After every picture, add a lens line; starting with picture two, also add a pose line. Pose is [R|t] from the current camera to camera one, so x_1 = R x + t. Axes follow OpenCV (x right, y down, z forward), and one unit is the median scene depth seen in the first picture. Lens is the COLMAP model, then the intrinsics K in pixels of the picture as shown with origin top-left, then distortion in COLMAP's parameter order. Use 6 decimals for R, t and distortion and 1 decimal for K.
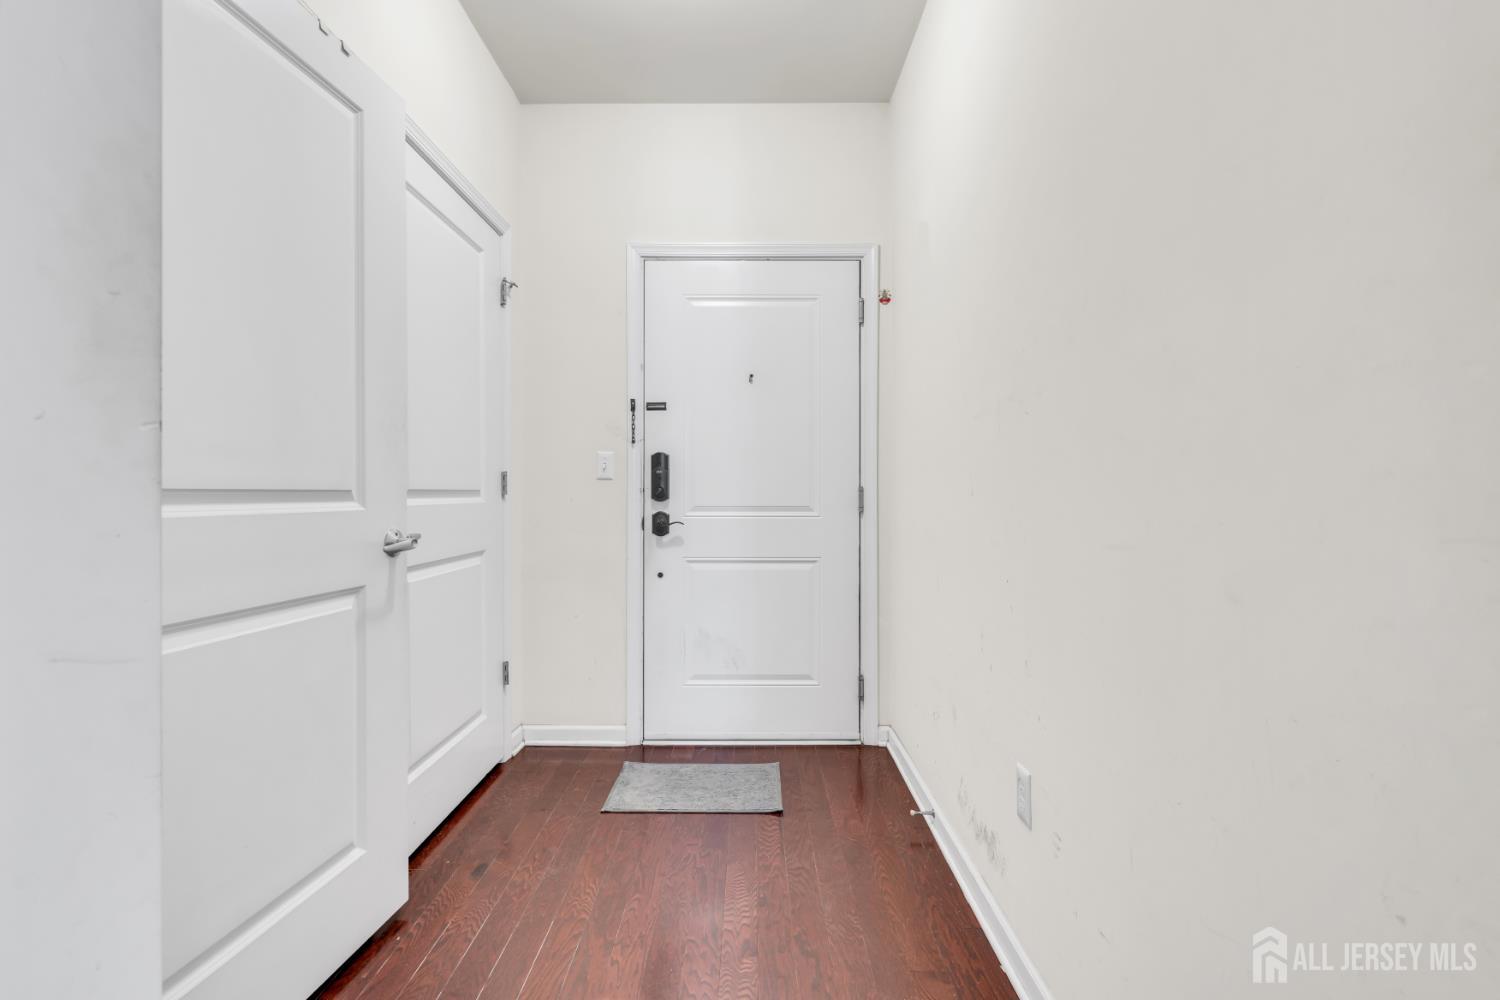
lens RADIAL K [[685.1, 0, 752.7], [0, 685.1, 490.3], [0, 0, 1]] dist [-0.010747, 0.002481]
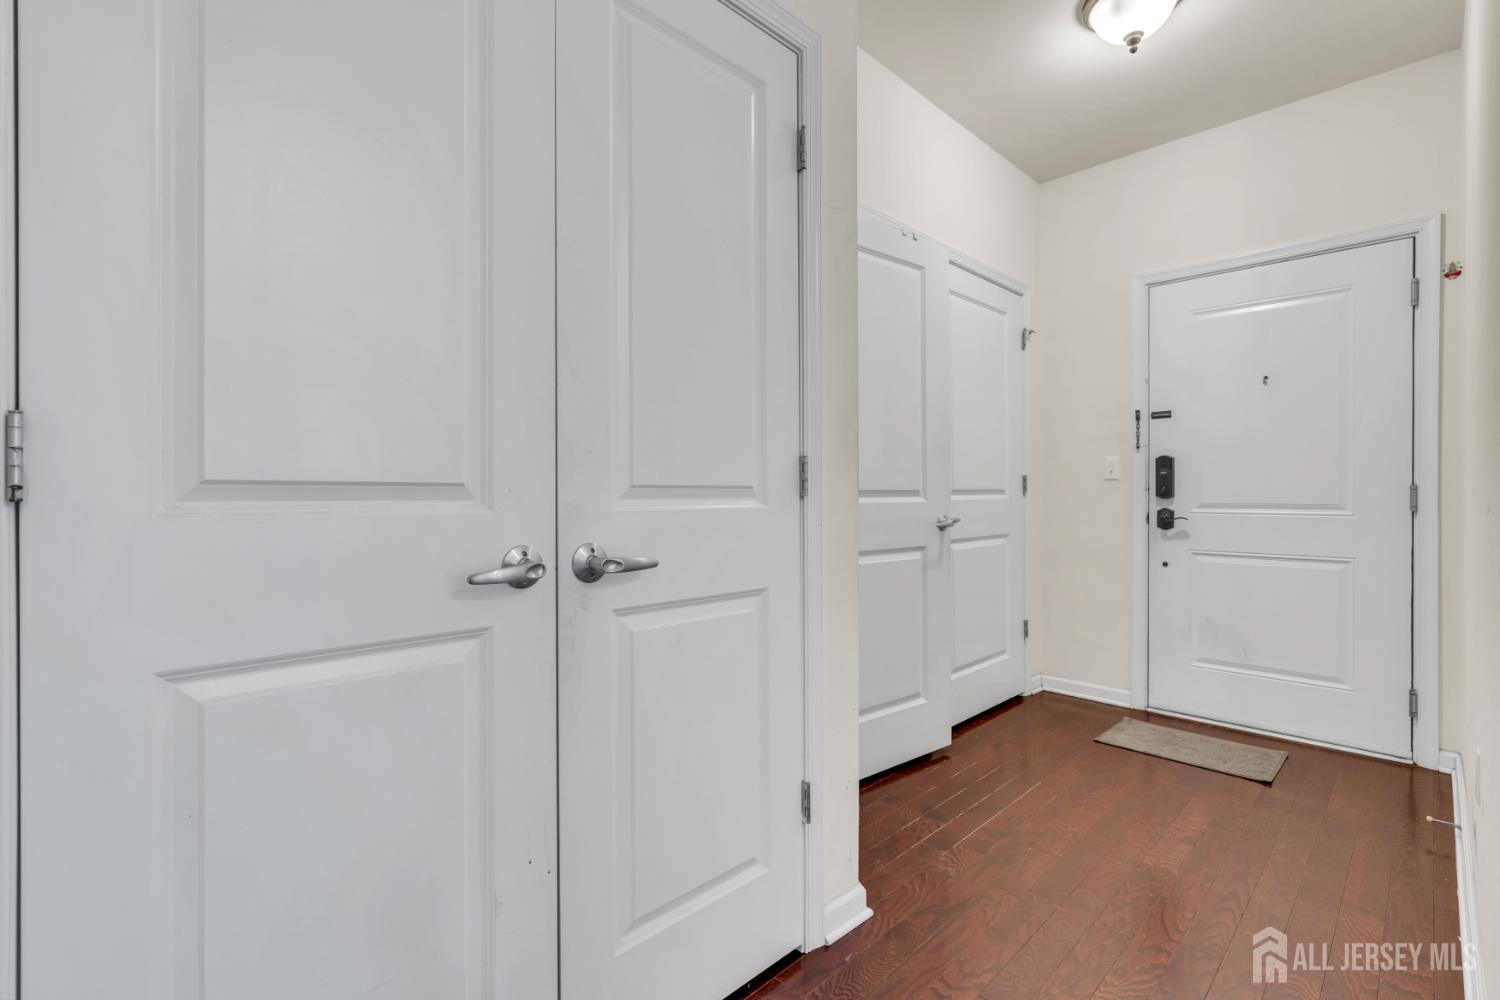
lens RADIAL K [[685.1, 0, 749.6], [0, 685.1, 493.9], [0, 0, 1]] dist [-0.010747, 0.002481]
pose [[0.708483, 0.000478, -0.705728, 0.179764], [0.004187, 0.999979, 0.004881, -0.000696], [0.705715, -0.006413, 0.708466, -0.288613]]
